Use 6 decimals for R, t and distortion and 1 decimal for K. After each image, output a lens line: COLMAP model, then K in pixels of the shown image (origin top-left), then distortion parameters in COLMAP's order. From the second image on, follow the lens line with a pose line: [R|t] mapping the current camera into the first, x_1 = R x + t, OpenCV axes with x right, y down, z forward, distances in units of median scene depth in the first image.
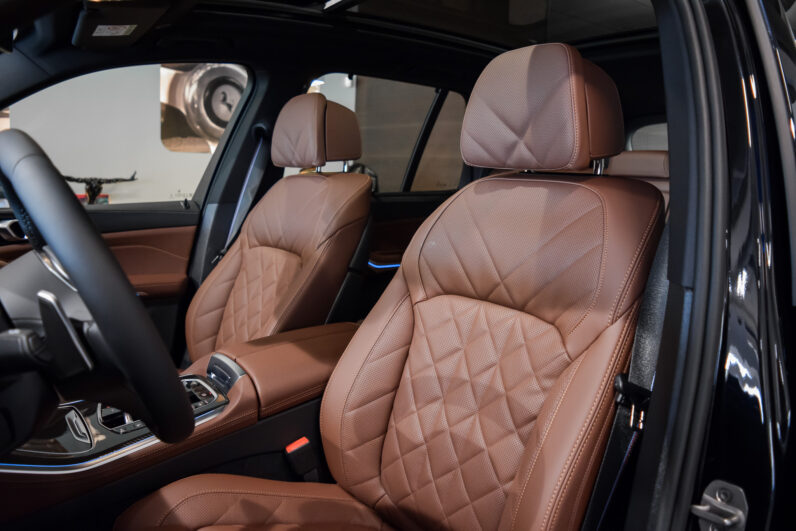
lens RADIAL K [[620.9, 0, 398.2], [0, 620.9, 267.2], [0, 0, 1]] dist [-0.089382, 0.015811]
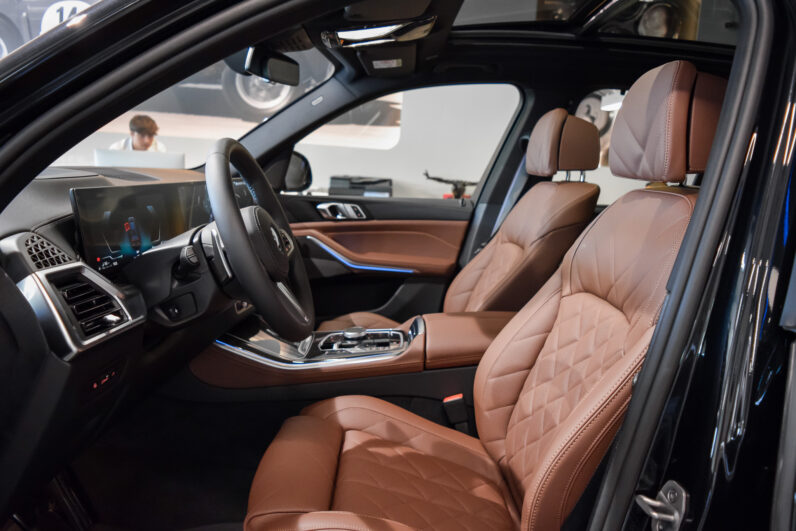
lens RADIAL K [[620.9, 0, 399.2], [0, 620.9, 268.2], [0, 0, 1]] dist [-0.089382, 0.015811]
pose [[0.813913, 0.119856, -0.568489, 0.413698], [-0.129123, 0.991335, 0.024138, 0.017636], [0.566456, 0.053759, 0.822337, -0.082520]]
